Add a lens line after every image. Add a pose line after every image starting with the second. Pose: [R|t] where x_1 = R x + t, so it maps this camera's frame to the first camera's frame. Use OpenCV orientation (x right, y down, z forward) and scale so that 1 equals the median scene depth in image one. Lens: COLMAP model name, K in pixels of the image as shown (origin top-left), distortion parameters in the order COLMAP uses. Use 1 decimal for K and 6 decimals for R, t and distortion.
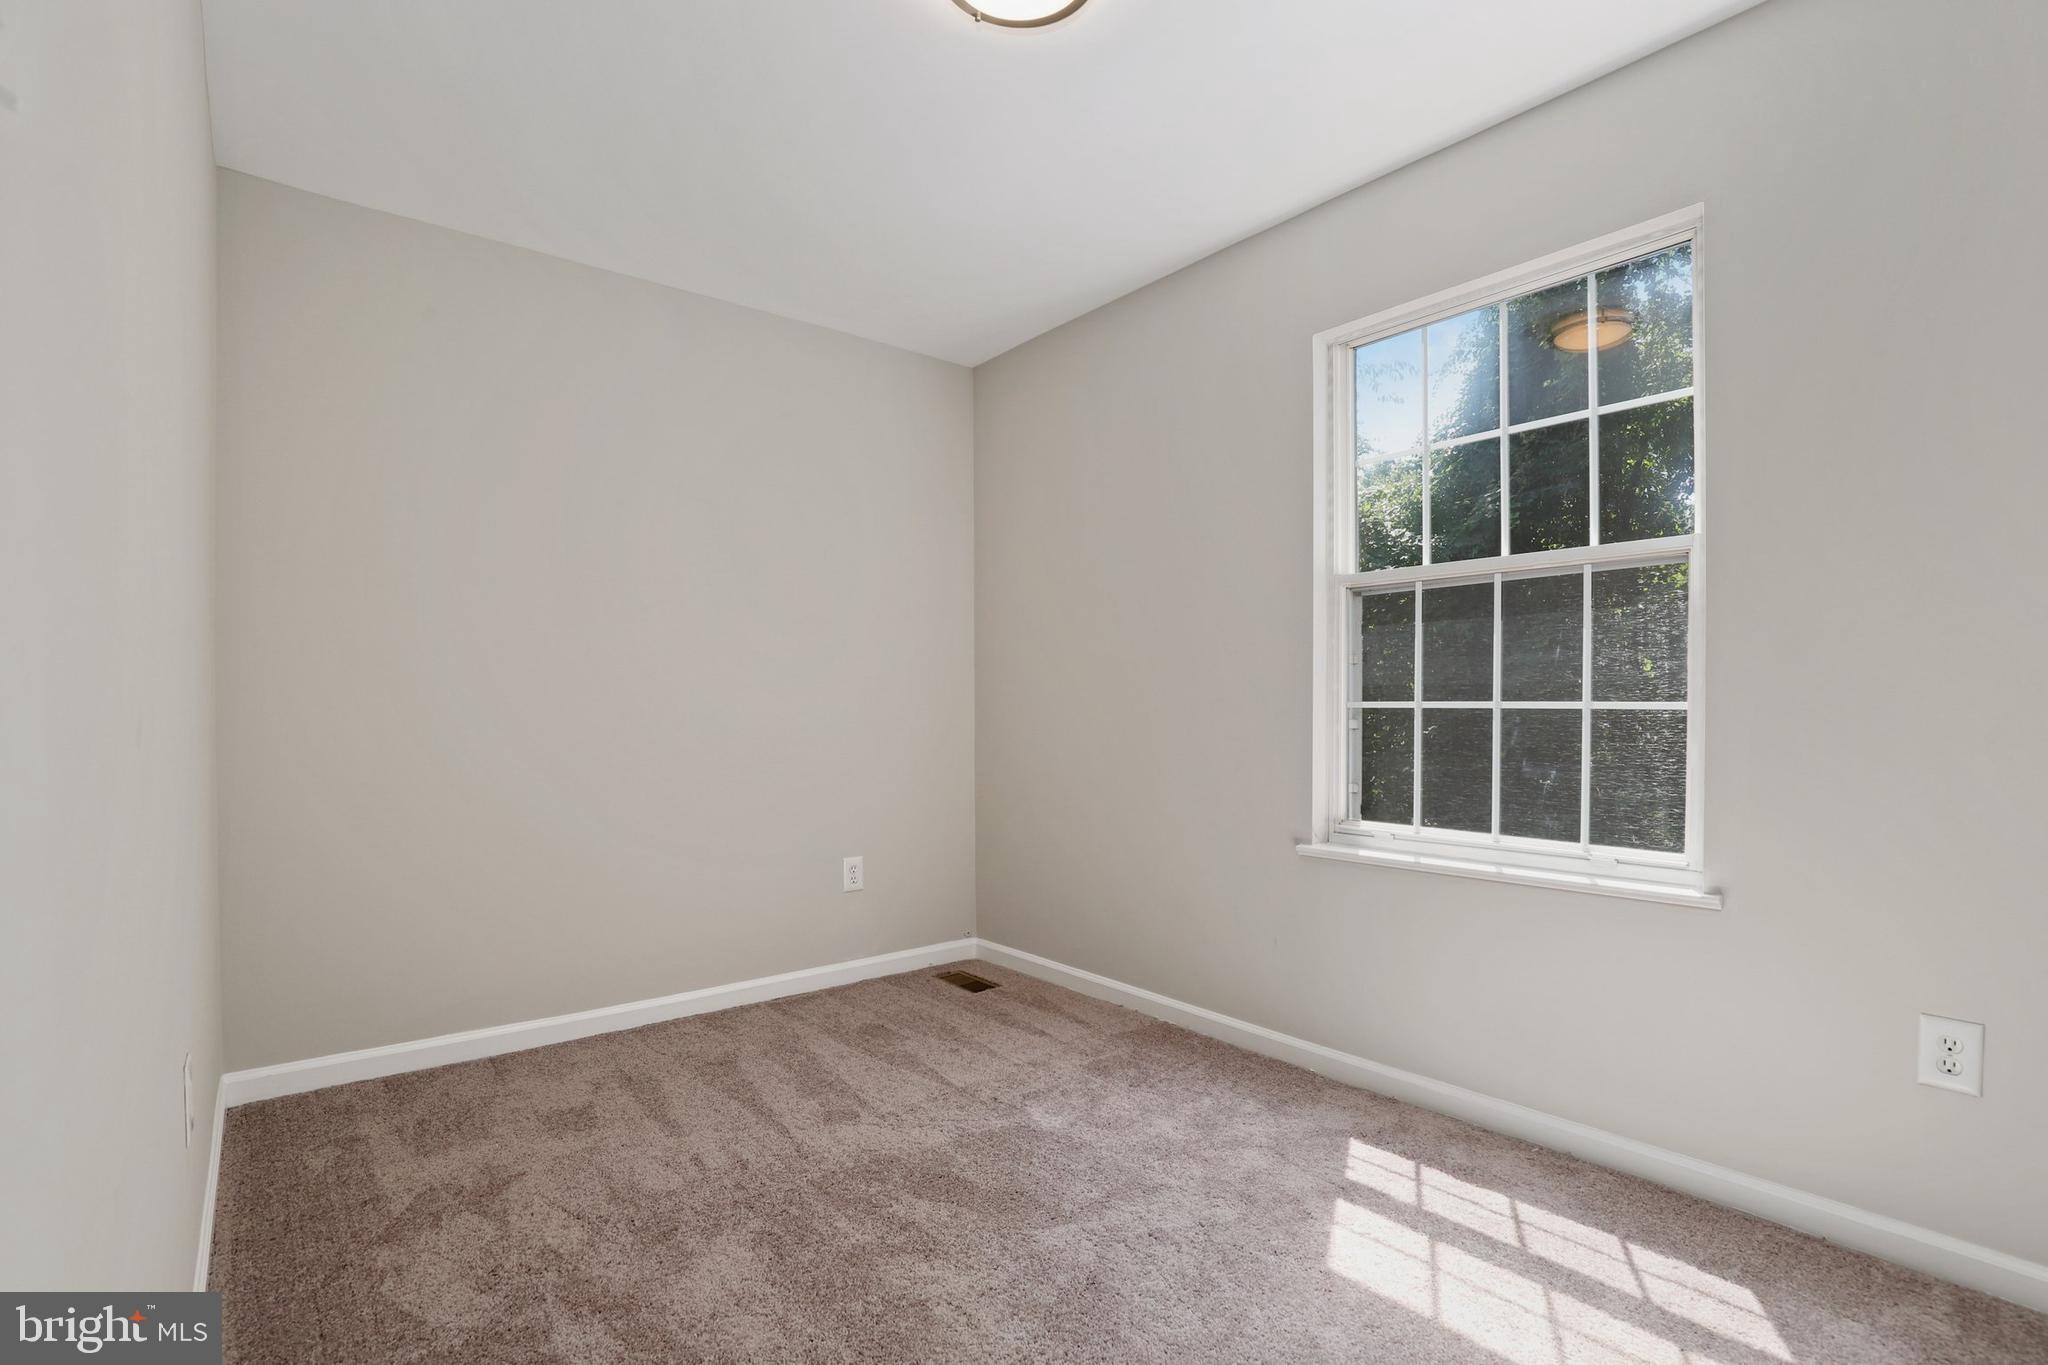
lens RADIAL K [[966.2, 0, 1057.5], [0, 966.2, 699.4], [0, 0, 1]] dist [-0.001881, -0.000242]
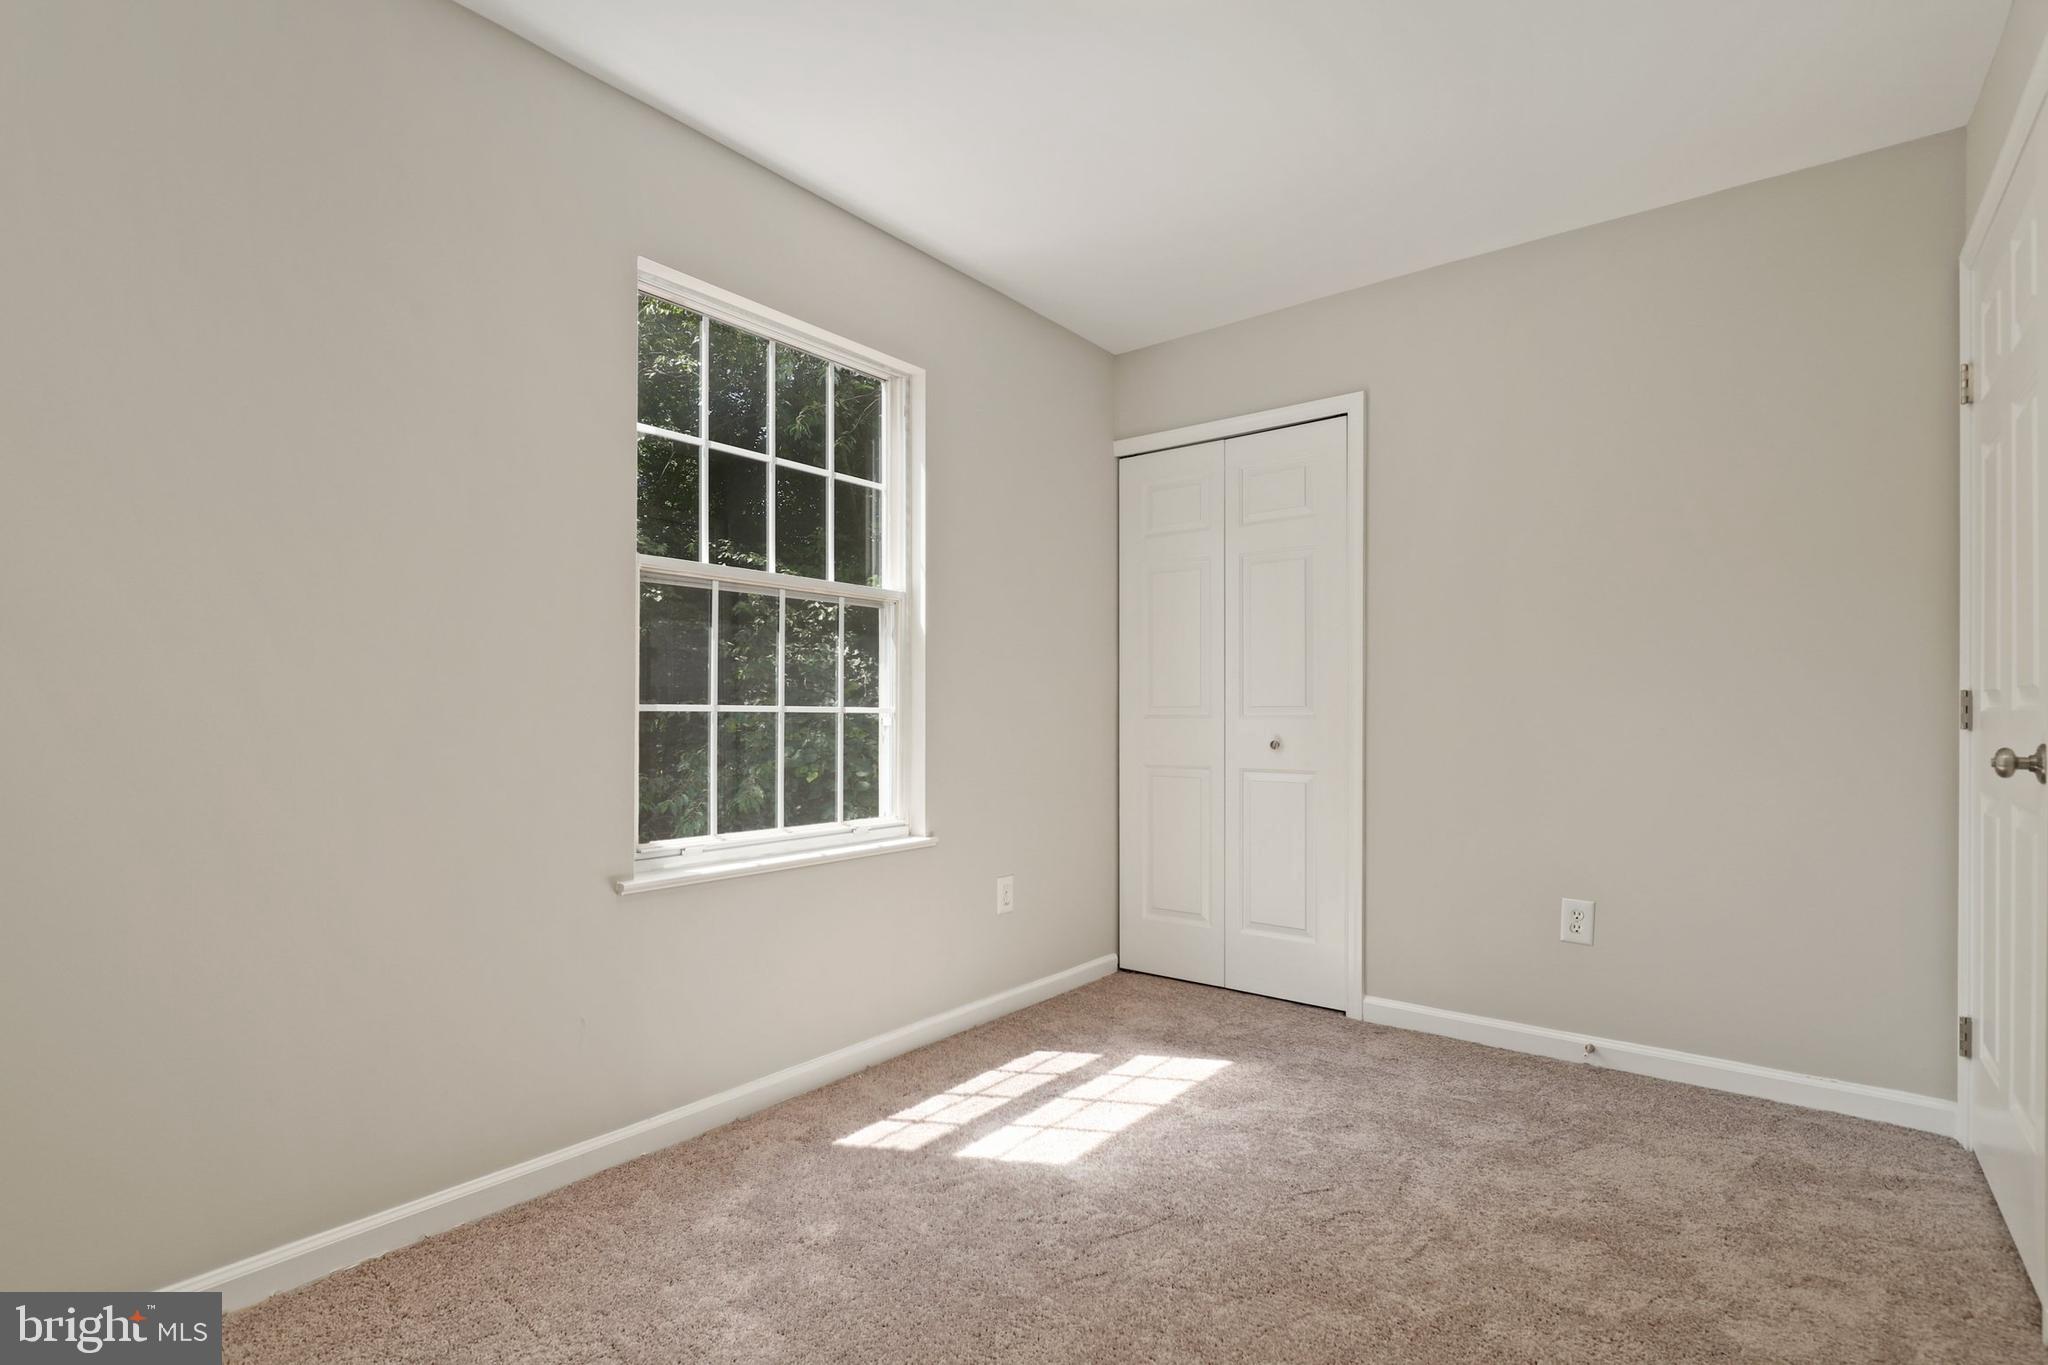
lens RADIAL K [[966.2, 0, 1057.5], [0, 966.2, 699.4], [0, 0, 1]] dist [-0.001881, -0.000242]
pose [[-0.190104, 0.007256, 0.981737, -0.691117], [-0.008072, 0.999927, -0.008954, 0.002220], [-0.981731, -0.009627, -0.190032, 0.917704]]
